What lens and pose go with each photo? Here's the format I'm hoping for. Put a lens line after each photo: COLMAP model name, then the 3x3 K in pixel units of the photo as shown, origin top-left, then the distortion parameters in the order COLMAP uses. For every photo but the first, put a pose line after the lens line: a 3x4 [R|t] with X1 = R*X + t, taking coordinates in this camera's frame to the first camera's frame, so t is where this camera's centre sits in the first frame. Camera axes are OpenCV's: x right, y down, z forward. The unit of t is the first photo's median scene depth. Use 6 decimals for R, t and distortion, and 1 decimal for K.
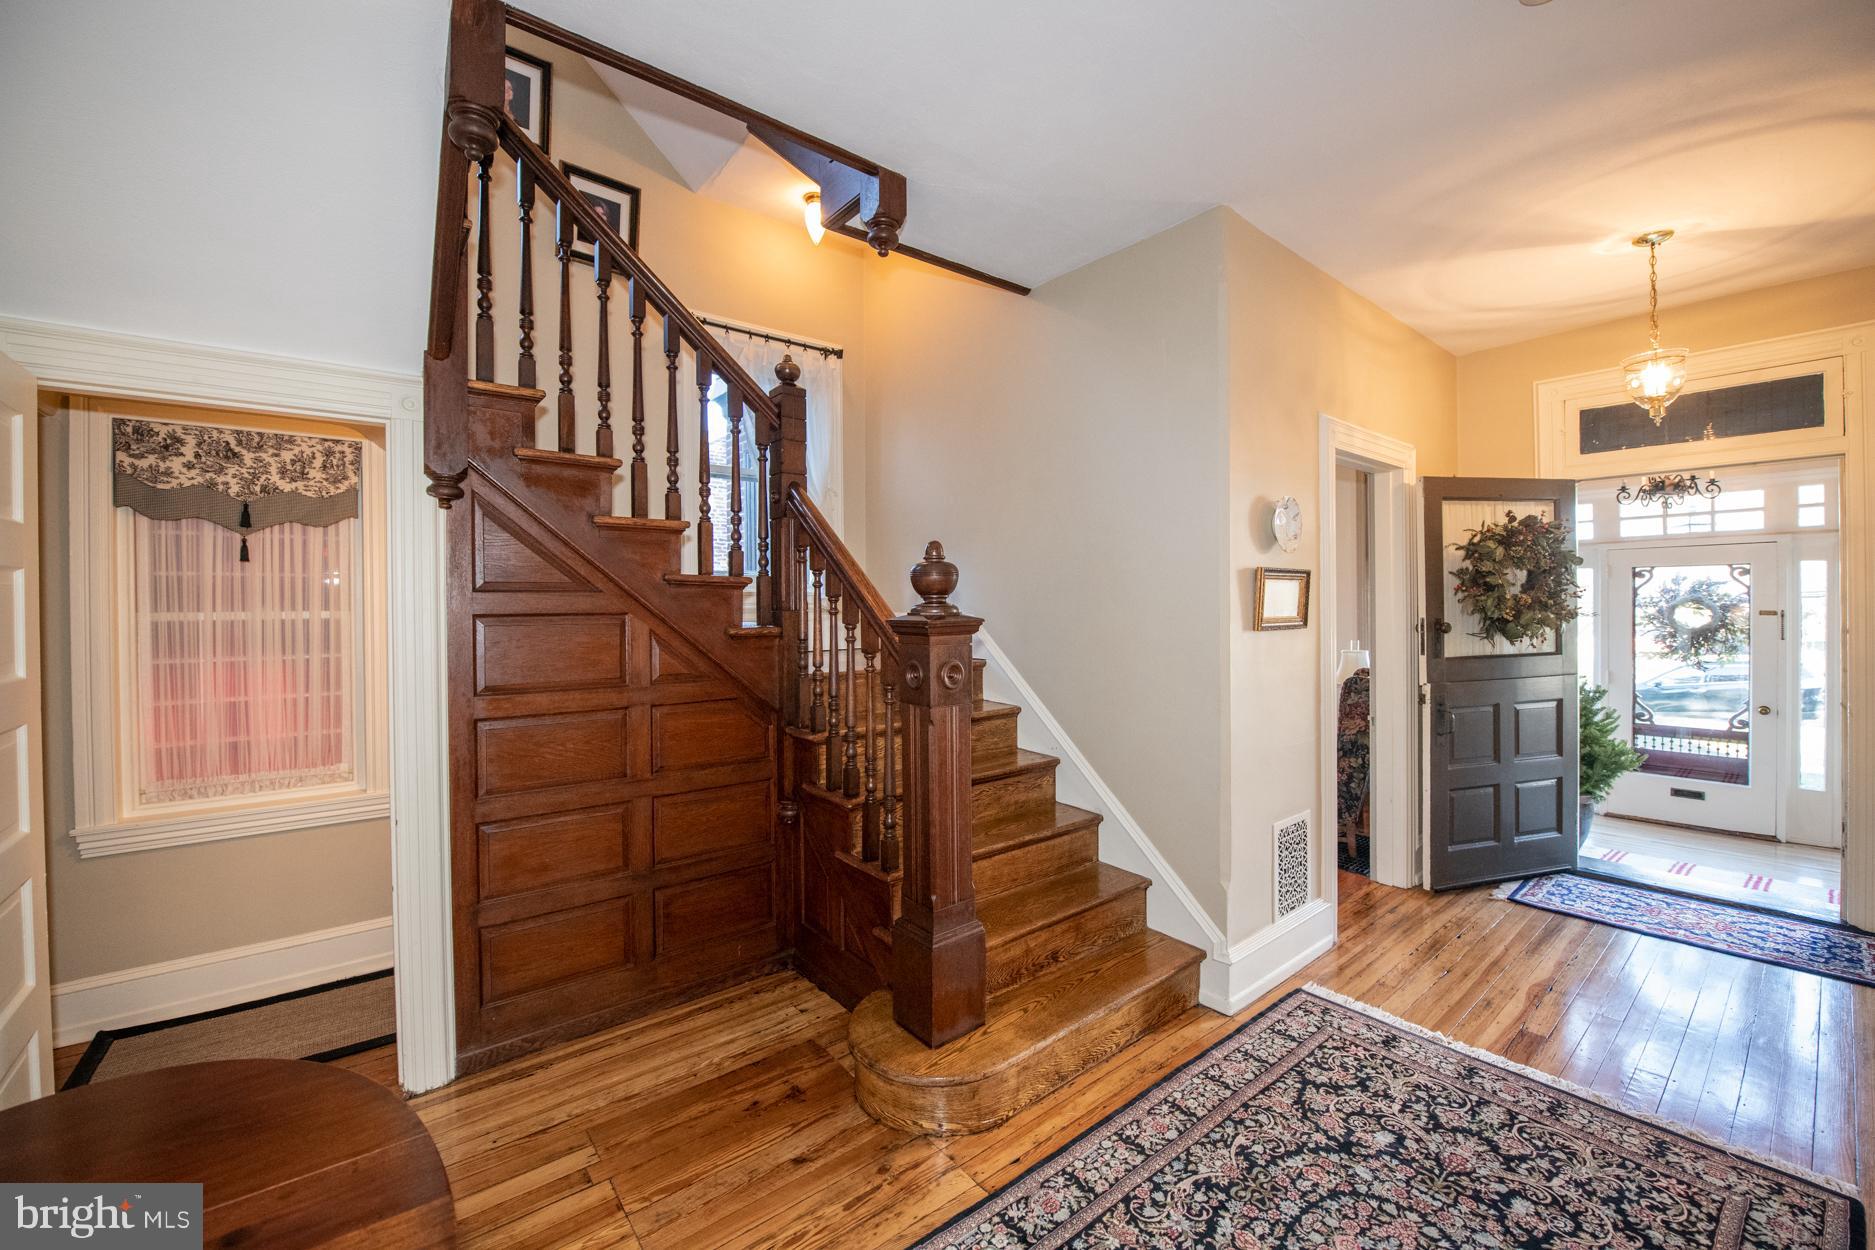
lens RADIAL K [[742.6, 0, 940.4], [0, 742.6, 606.2], [0, 0, 1]] dist [-0.012049, -0.005203]
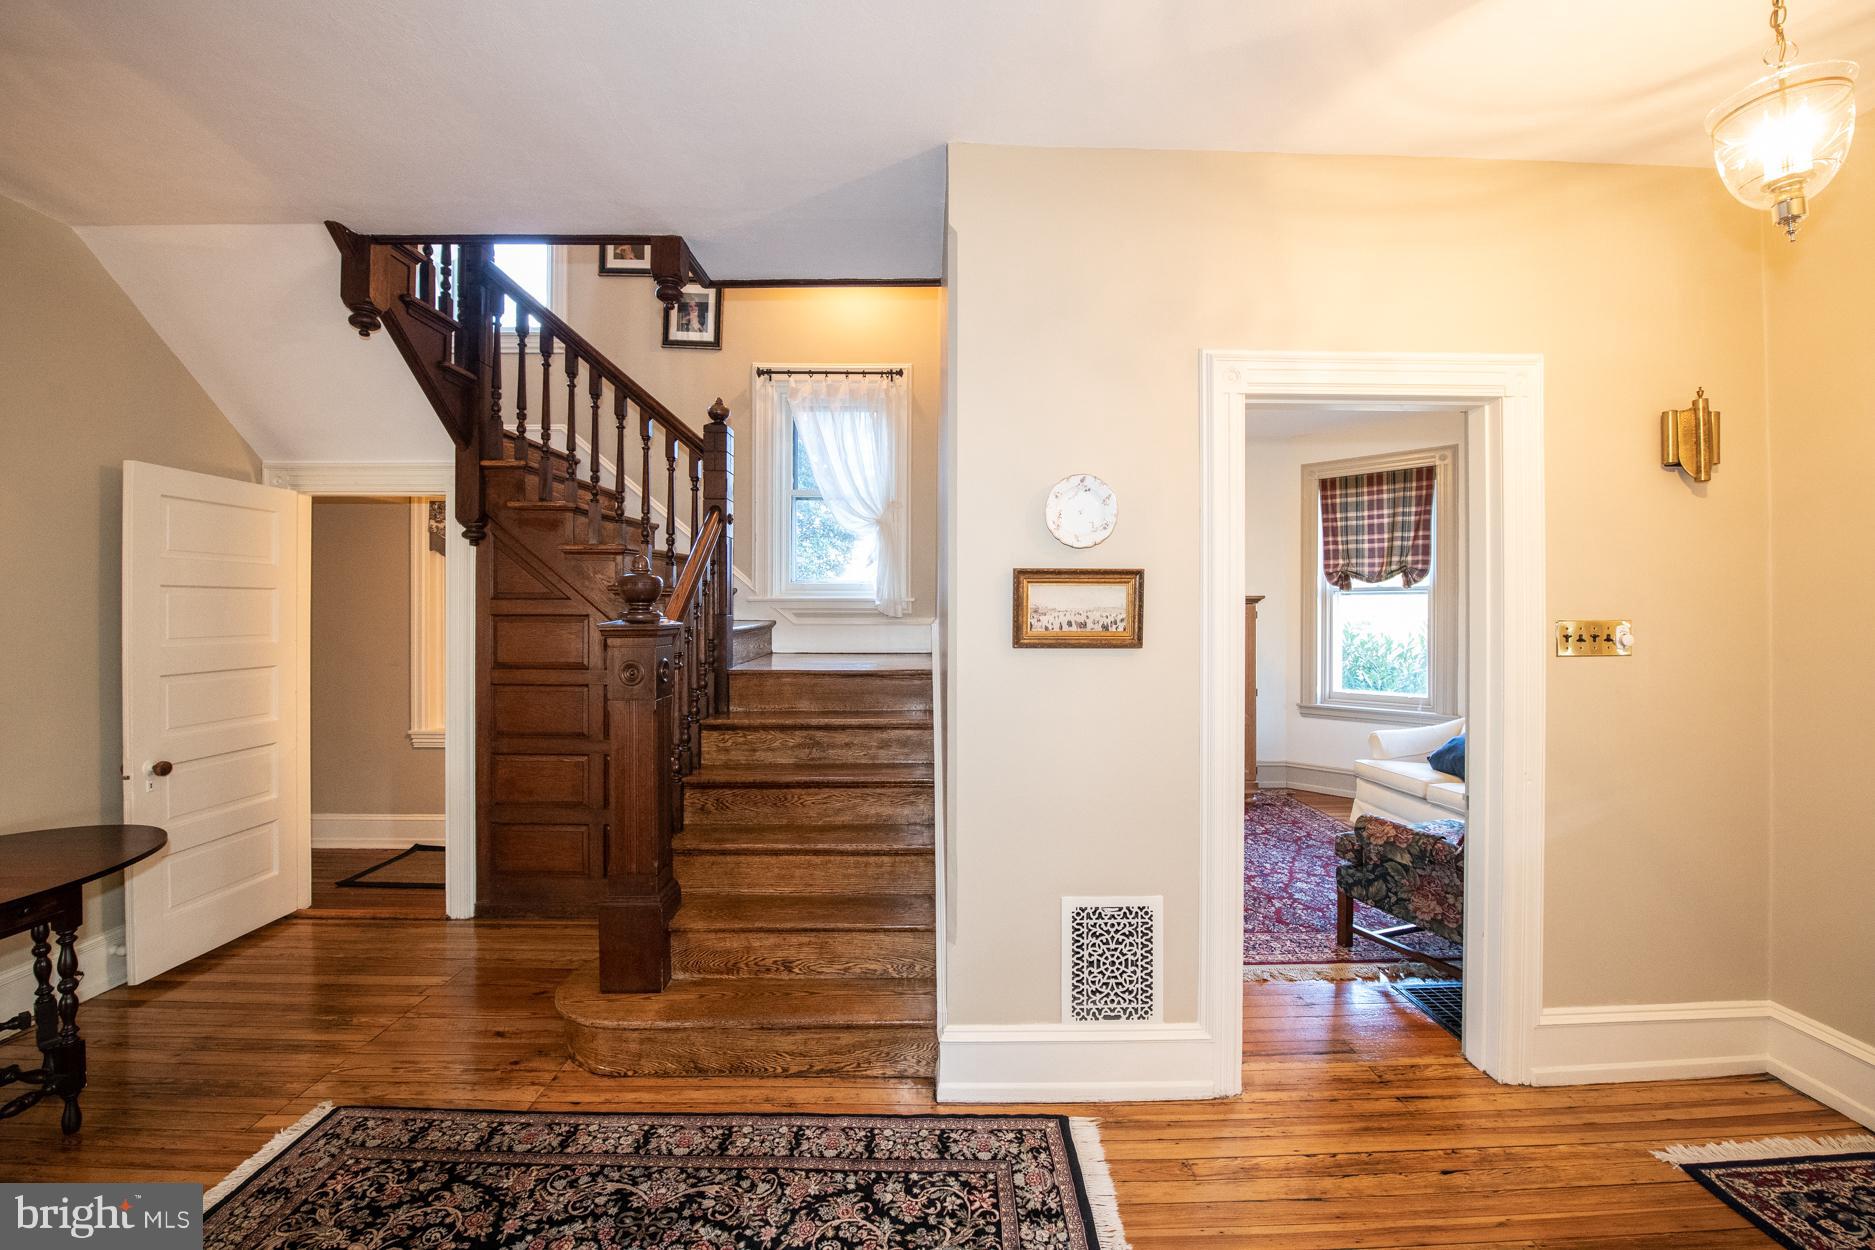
lens RADIAL K [[742.6, 0, 940.4], [0, 742.6, 606.2], [0, 0, 1]] dist [-0.012049, -0.005203]
pose [[0.786476, 0.006132, -0.617590, 0.983918], [-0.009504, 0.999952, -0.002174, -0.010967], [0.617547, 0.007579, 0.786497, 0.359173]]
